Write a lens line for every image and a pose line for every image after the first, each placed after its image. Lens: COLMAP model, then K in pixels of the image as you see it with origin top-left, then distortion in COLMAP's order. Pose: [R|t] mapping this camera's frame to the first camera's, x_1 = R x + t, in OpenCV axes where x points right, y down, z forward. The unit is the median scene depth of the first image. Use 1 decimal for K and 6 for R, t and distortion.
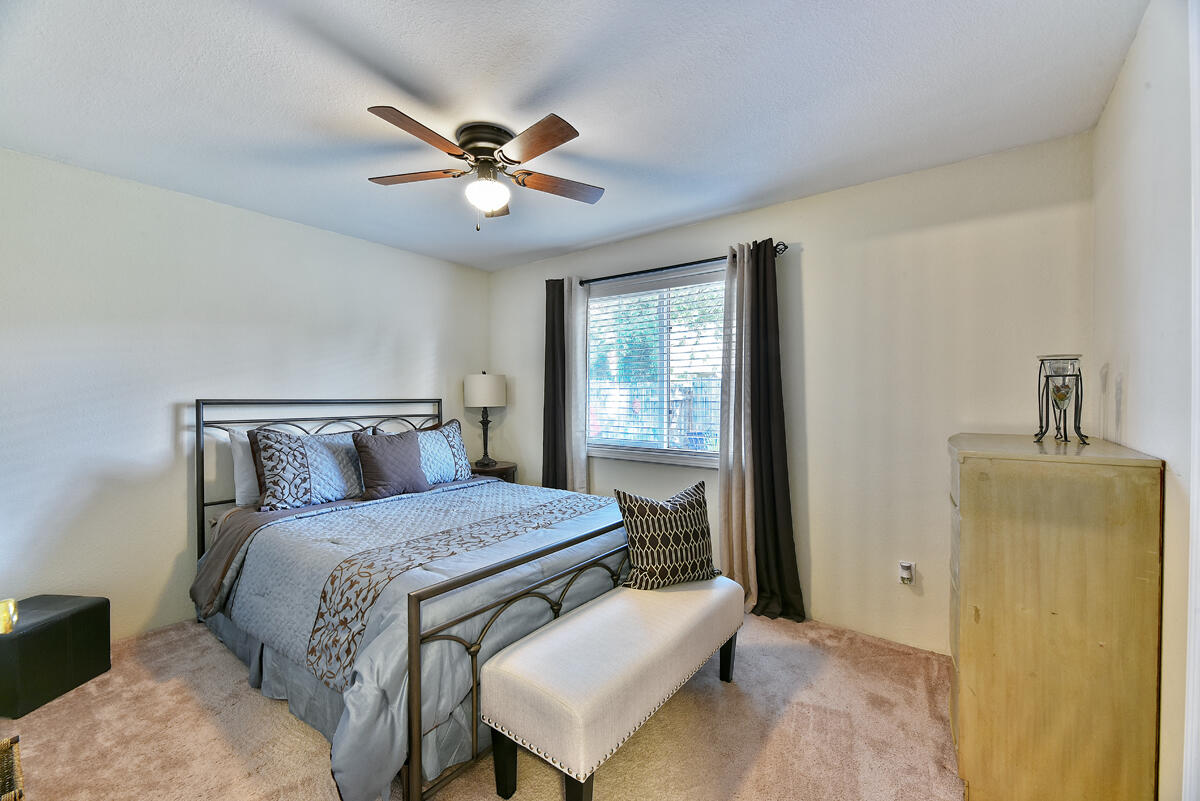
lens RADIAL K [[483.7, 0, 598.7], [0, 483.7, 399.4], [0, 0, 1]] dist [0.000652, -0.003765]
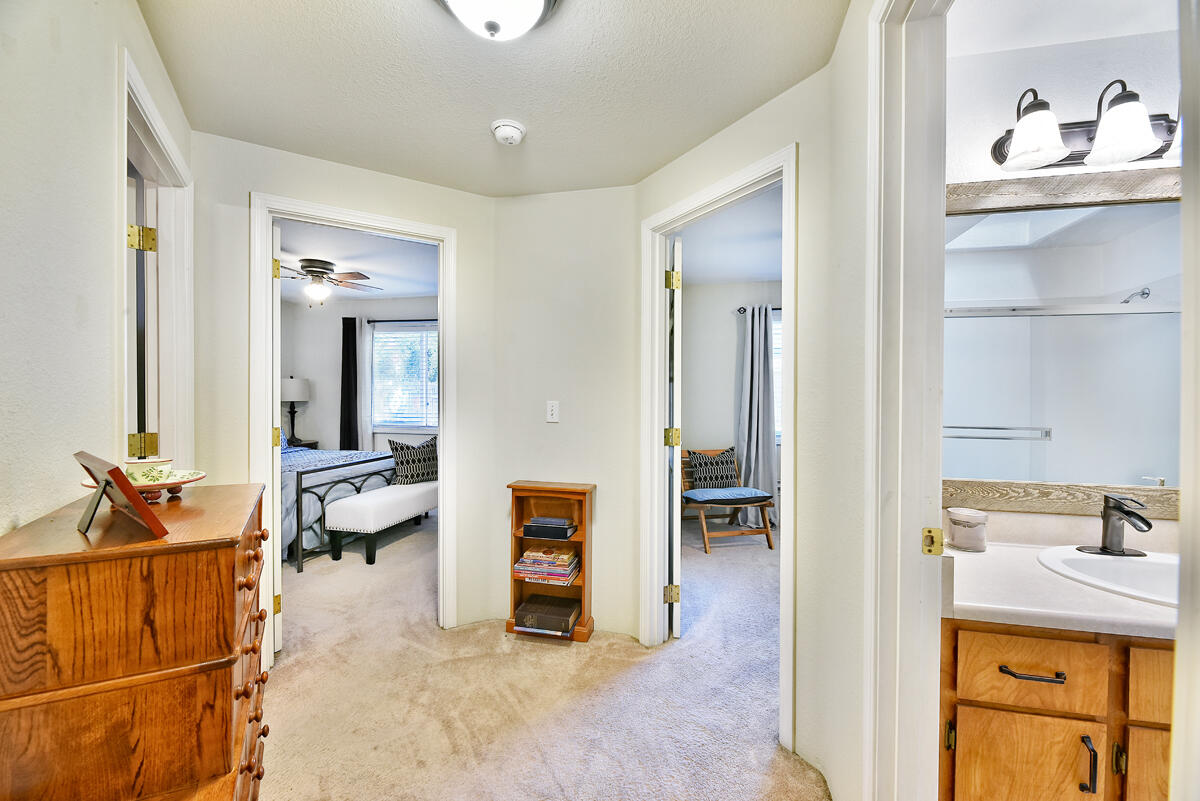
lens RADIAL K [[483.7, 0, 604.1], [0, 483.7, 401.1], [0, 0, 1]] dist [0.000652, -0.003765]
pose [[0.909603, 0.000887, 0.415478, 0.013128], [-0.004014, 0.999970, 0.006653, 0.002978], [-0.415460, -0.007719, 0.909579, -1.304705]]
